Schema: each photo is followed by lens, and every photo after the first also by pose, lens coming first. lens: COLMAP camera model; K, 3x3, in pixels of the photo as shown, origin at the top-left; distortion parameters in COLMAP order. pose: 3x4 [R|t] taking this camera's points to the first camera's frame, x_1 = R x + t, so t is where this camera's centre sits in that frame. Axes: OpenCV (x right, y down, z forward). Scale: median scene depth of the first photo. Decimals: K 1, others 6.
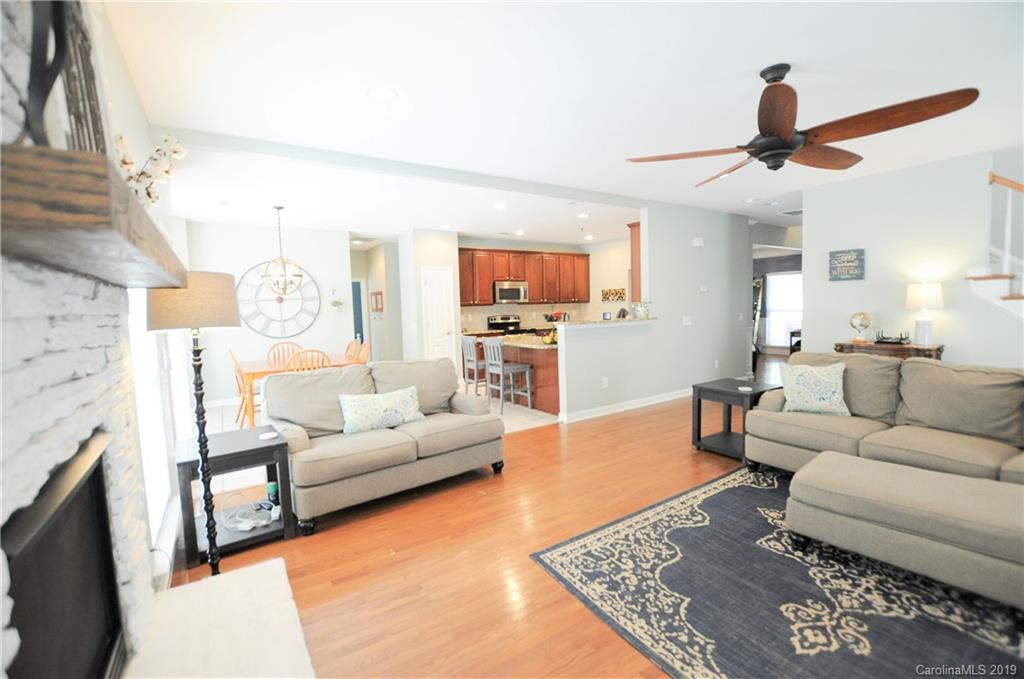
lens RADIAL K [[448.9, 0, 520.4], [0, 448.9, 338.9], [0, 0, 1]] dist [-0.023625, -0.000489]
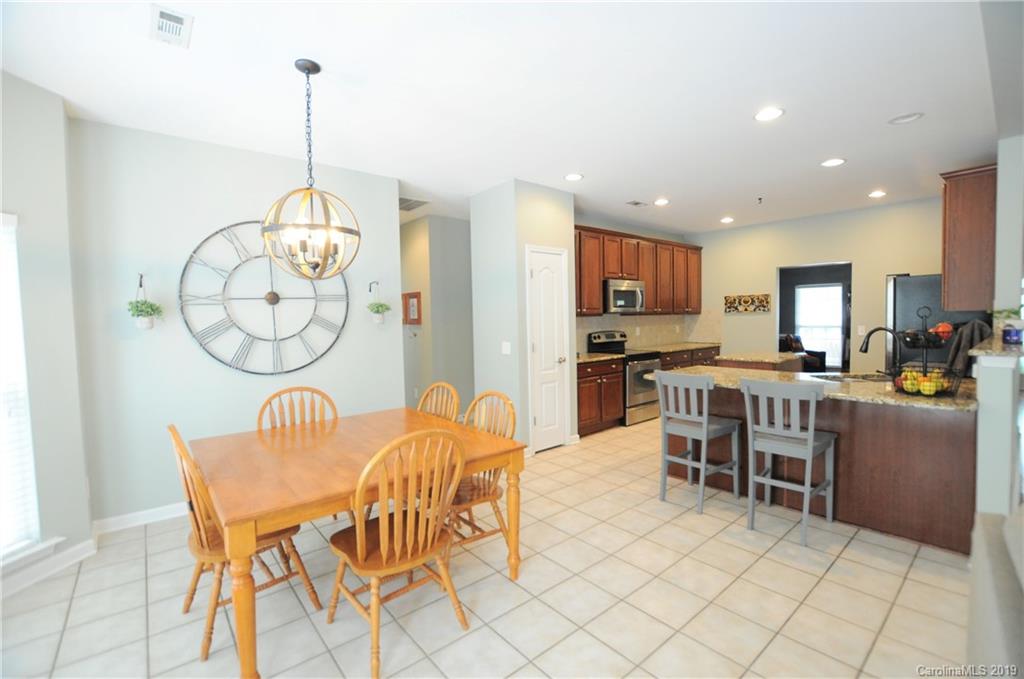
lens RADIAL K [[448.9, 0, 520.4], [0, 448.9, 338.9], [0, 0, 1]] dist [-0.023625, -0.000489]
pose [[0.992522, 0.004032, 0.121999, -0.285453], [-0.000154, 0.999495, -0.031782, -0.023099], [-0.122066, 0.031526, 0.992021, 0.413880]]
